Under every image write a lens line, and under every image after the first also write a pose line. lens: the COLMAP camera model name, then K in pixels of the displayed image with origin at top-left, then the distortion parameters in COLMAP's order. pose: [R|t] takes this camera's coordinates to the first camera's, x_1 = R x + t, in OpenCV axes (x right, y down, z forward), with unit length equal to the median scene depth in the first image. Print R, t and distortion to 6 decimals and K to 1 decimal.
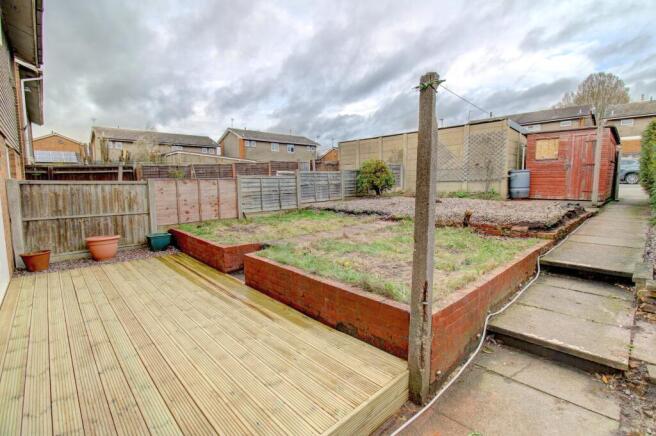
lens RADIAL K [[305.0, 0, 329.2], [0, 305.0, 215.5], [0, 0, 1]] dist [-0.005814, -0.000238]
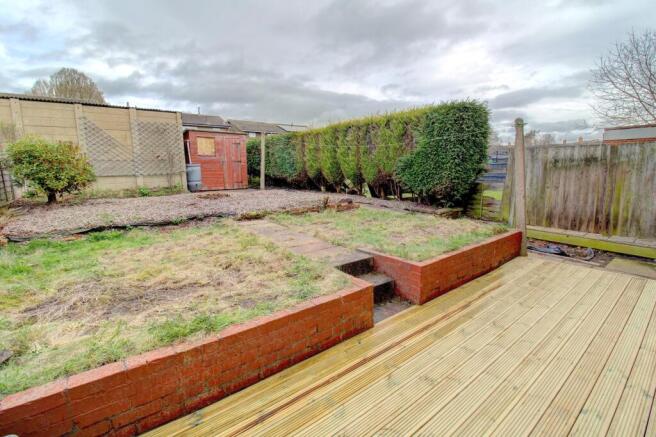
lens RADIAL K [[305.0, 0, 330.3], [0, 305.0, 215.0], [0, 0, 1]] dist [-0.005814, -0.000238]
pose [[0.073815, -0.141020, 0.987251, -0.420153], [0.129046, 0.982980, 0.130761, -0.053426], [-0.988888, 0.117748, 0.090757, 0.462793]]
